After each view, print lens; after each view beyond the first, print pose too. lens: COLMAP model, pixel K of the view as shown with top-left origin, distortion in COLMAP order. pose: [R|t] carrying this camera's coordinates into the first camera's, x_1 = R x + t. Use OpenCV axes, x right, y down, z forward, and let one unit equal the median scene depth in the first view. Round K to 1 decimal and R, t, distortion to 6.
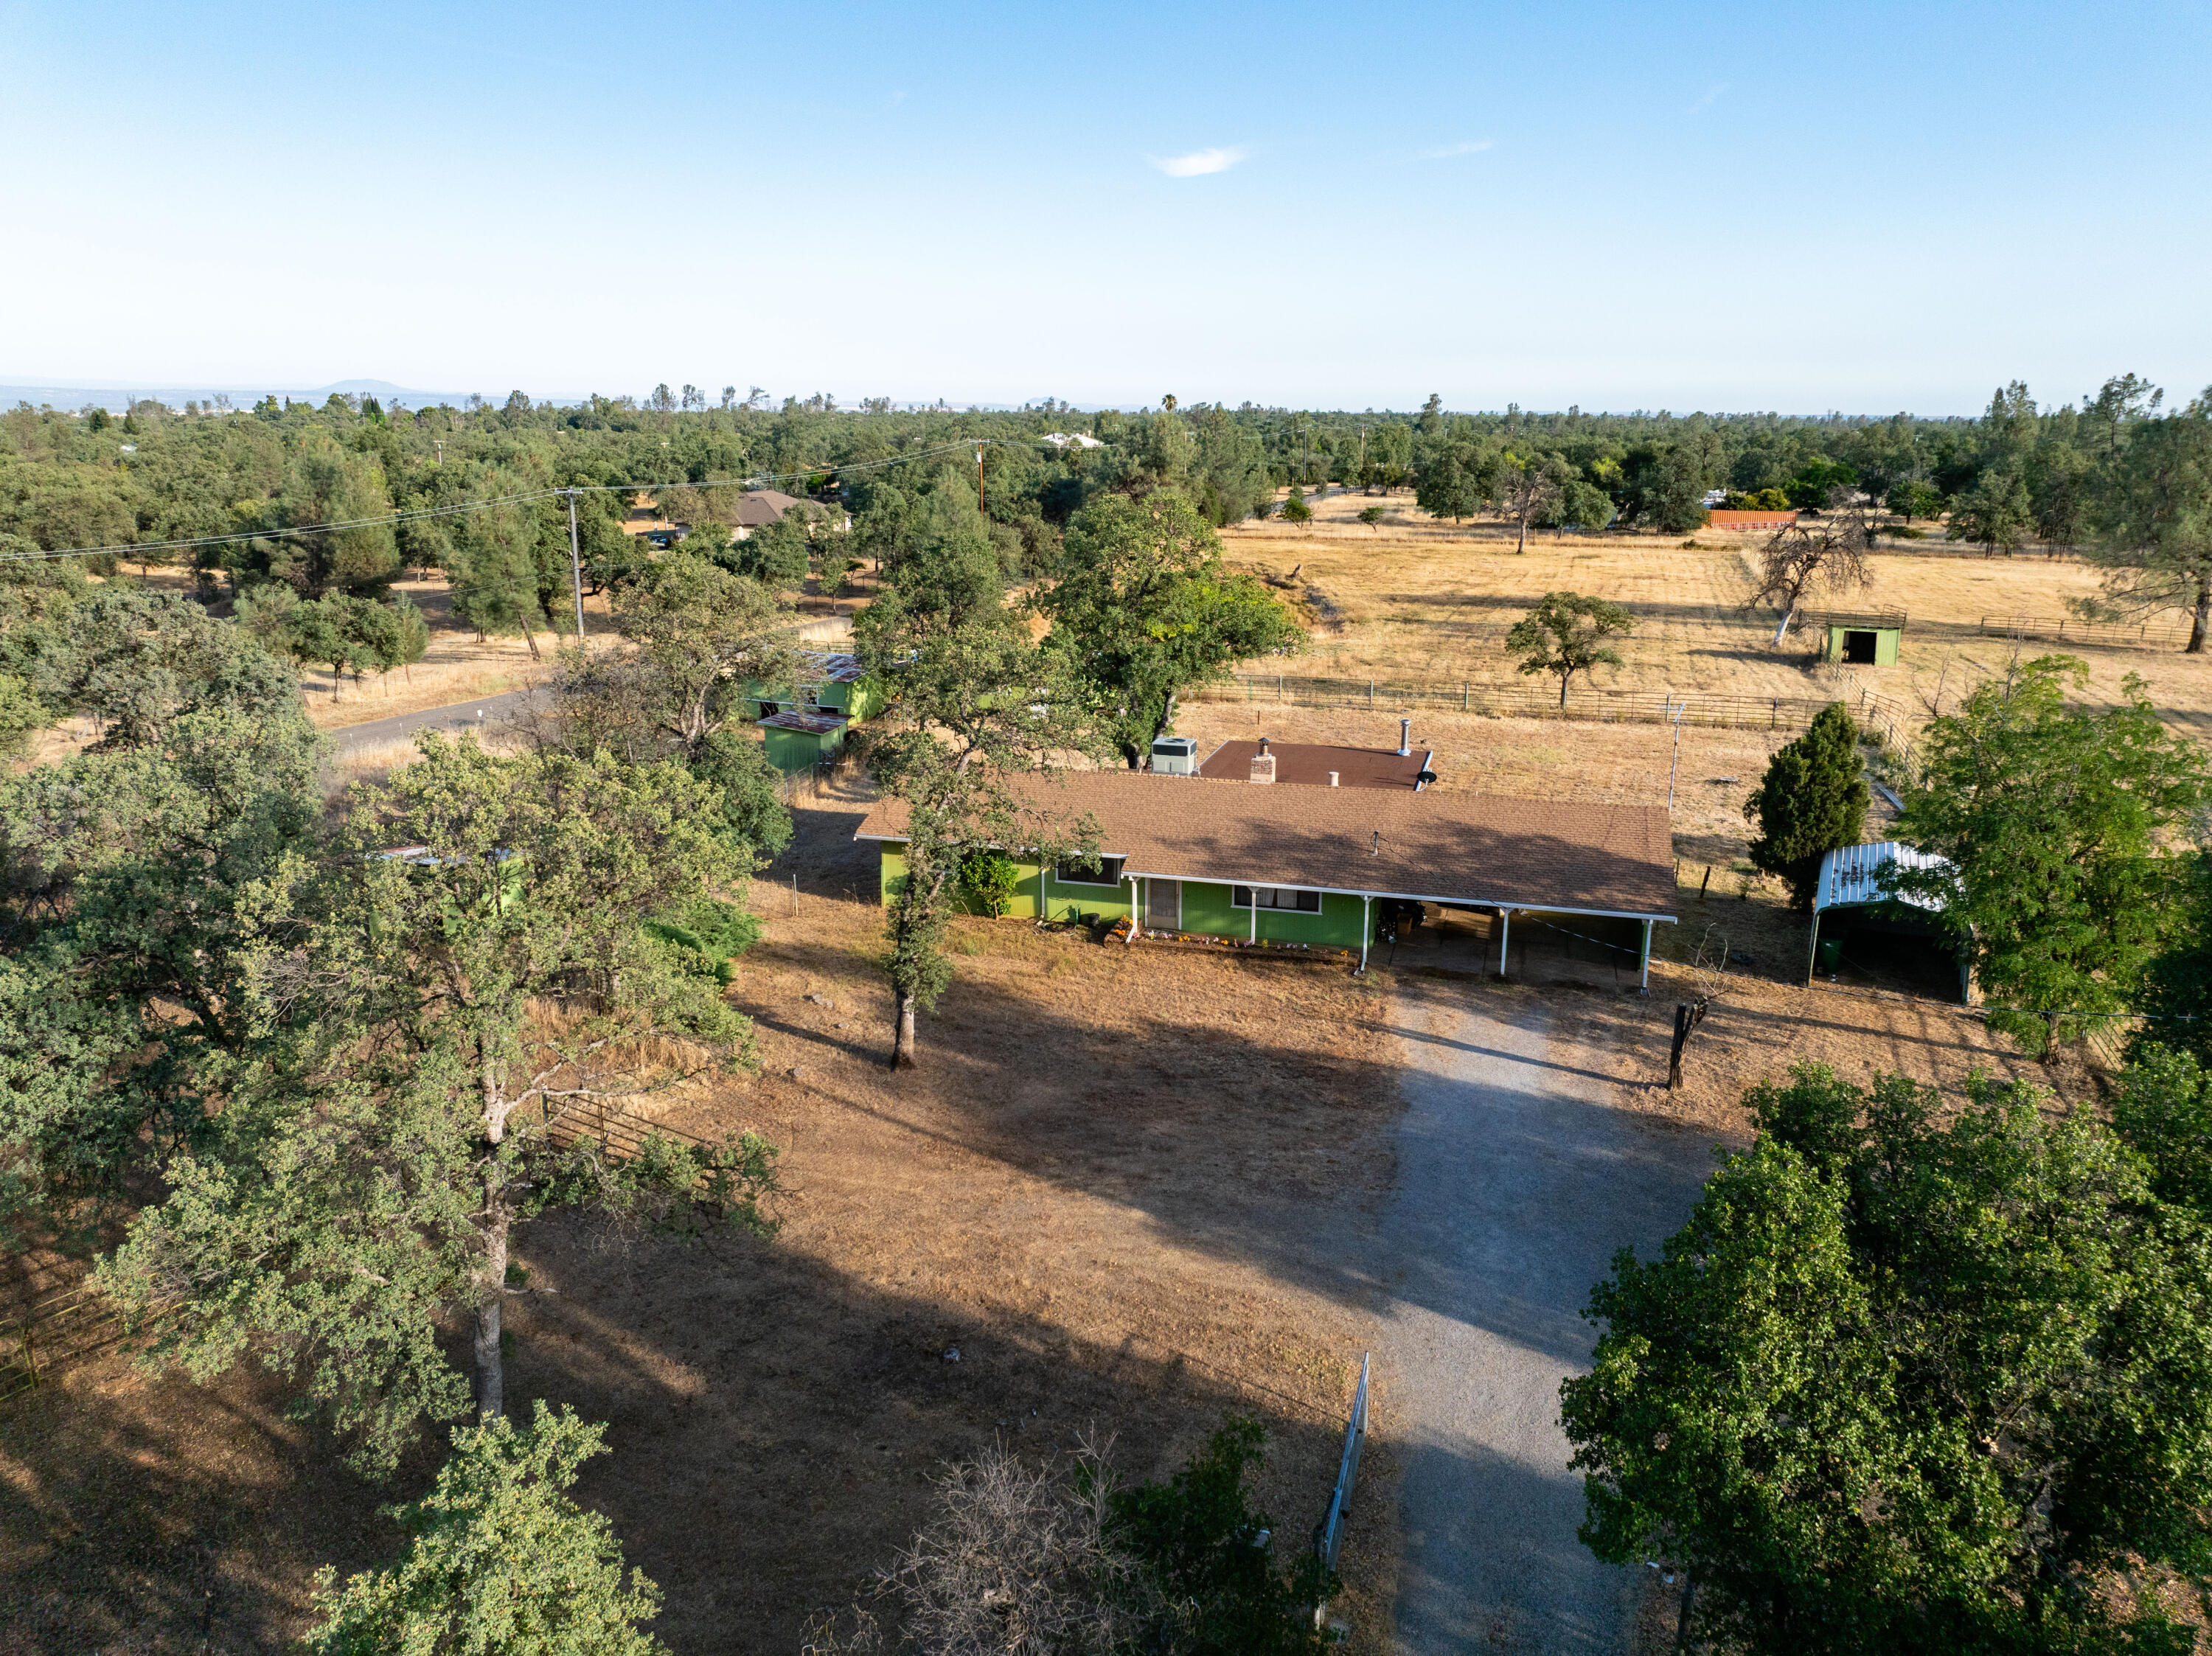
lens RADIAL K [[1543.1, 0, 1111.3], [0, 1543.1, 828.4], [0, 0, 1]] dist [-0.050476, 0.019848]
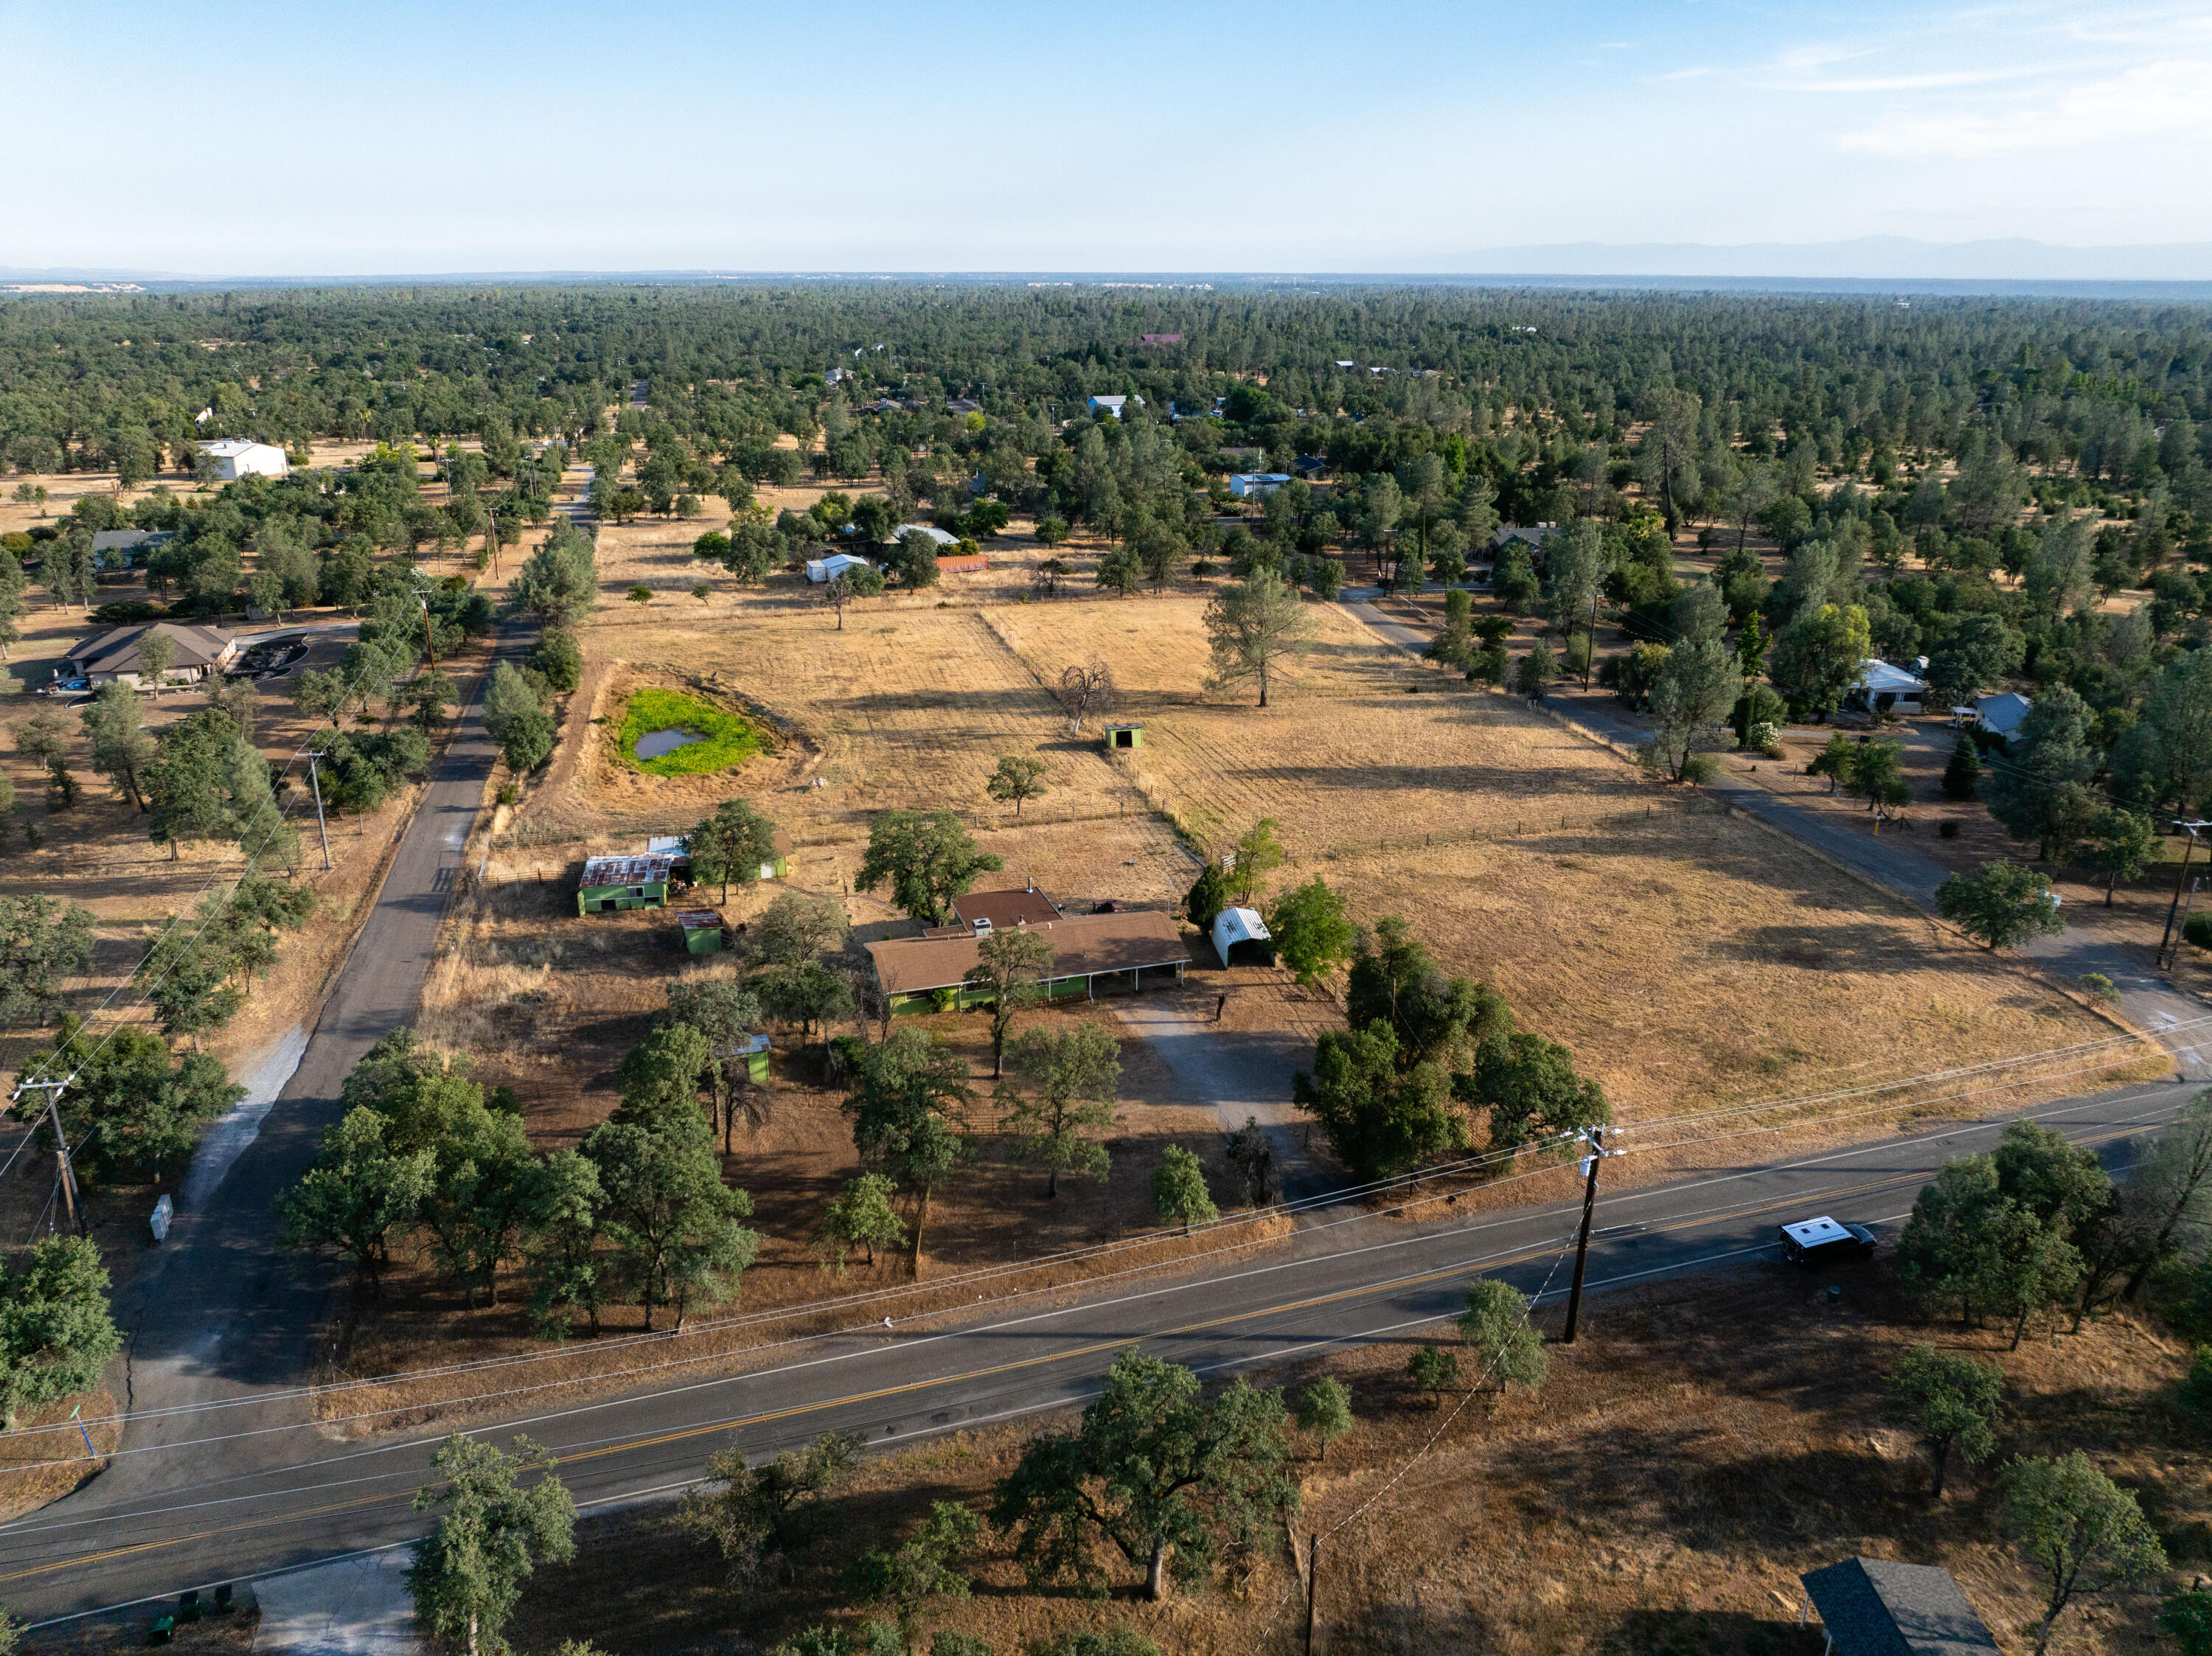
lens RADIAL K [[1543.1, 0, 1101.4], [0, 1543.1, 832.8], [0, 0, 1]] dist [-0.050476, 0.019848]
pose [[0.833679, -0.188990, 0.518905, -1.055780], [0.142262, 0.981403, 0.128875, -0.490730], [-0.533611, -0.033620, 0.845061, -1.167501]]
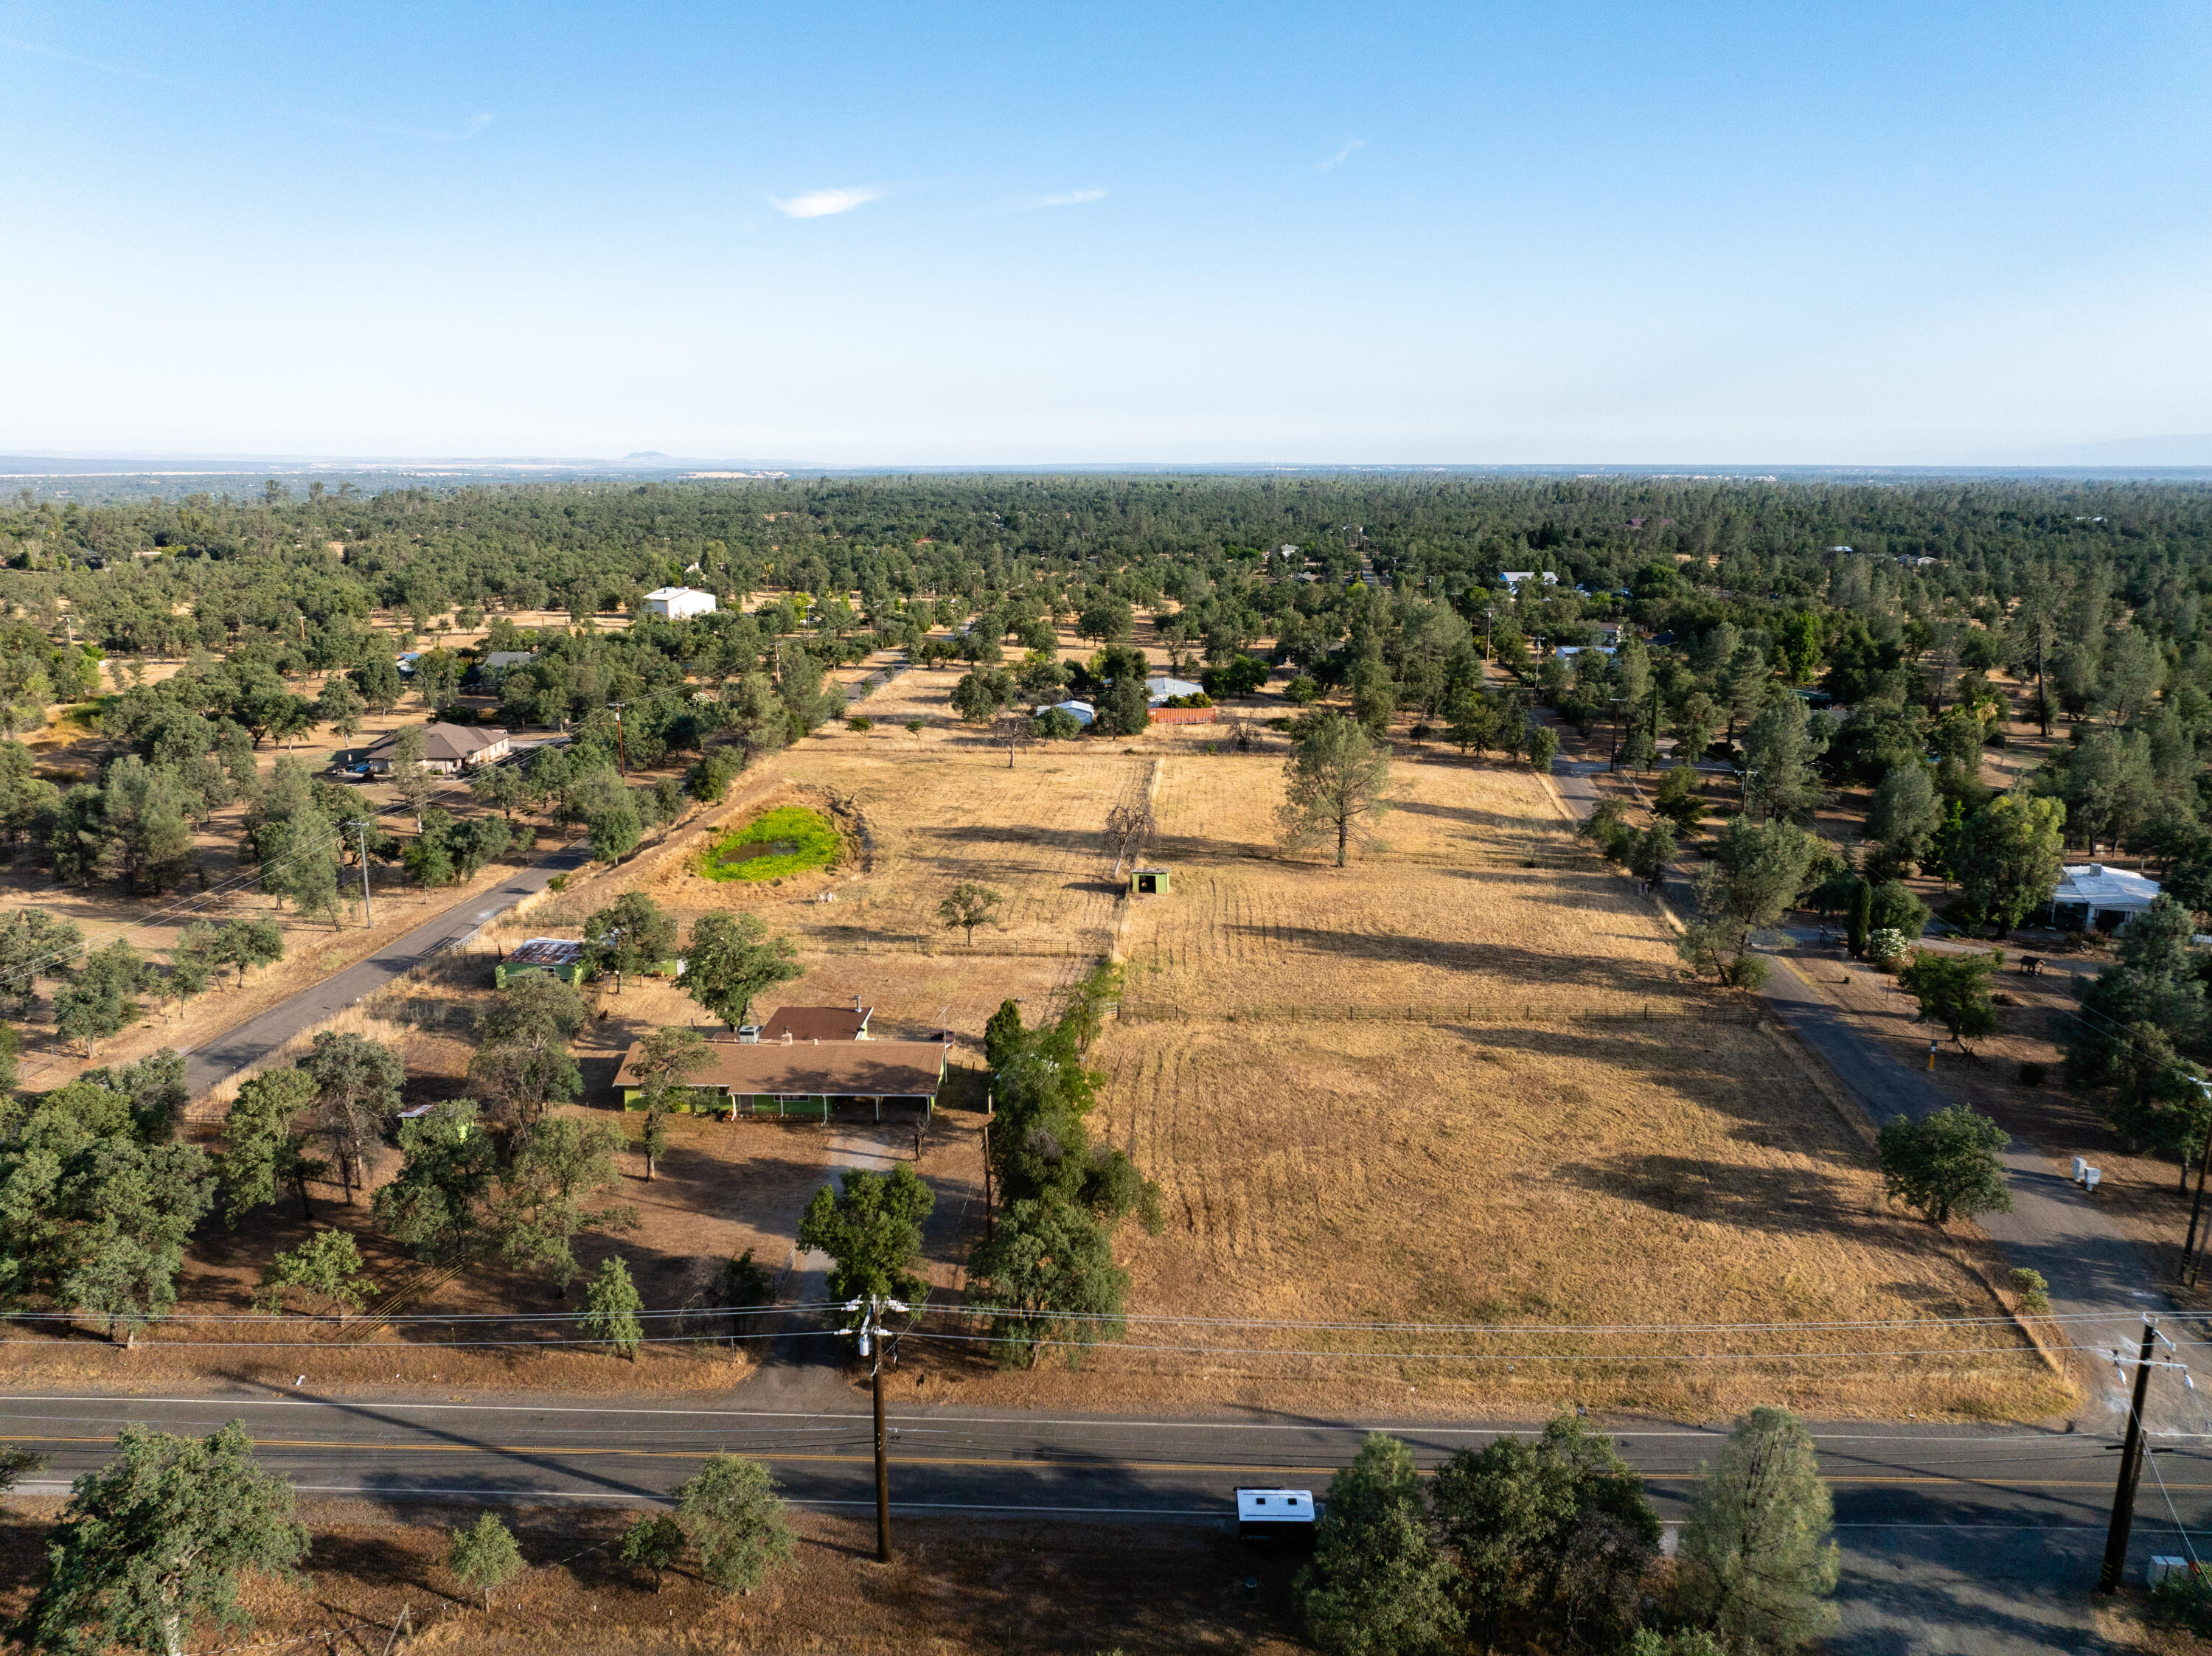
lens RADIAL K [[1543.1, 0, 1107.4], [0, 1543.1, 834.5], [0, 0, 1]] dist [-0.050476, 0.019848]
pose [[0.970788, -0.060085, 0.232294, 0.046606], [0.066496, 0.997589, -0.019858, -0.278057], [-0.230540, 0.034724, 0.972443, -1.470965]]
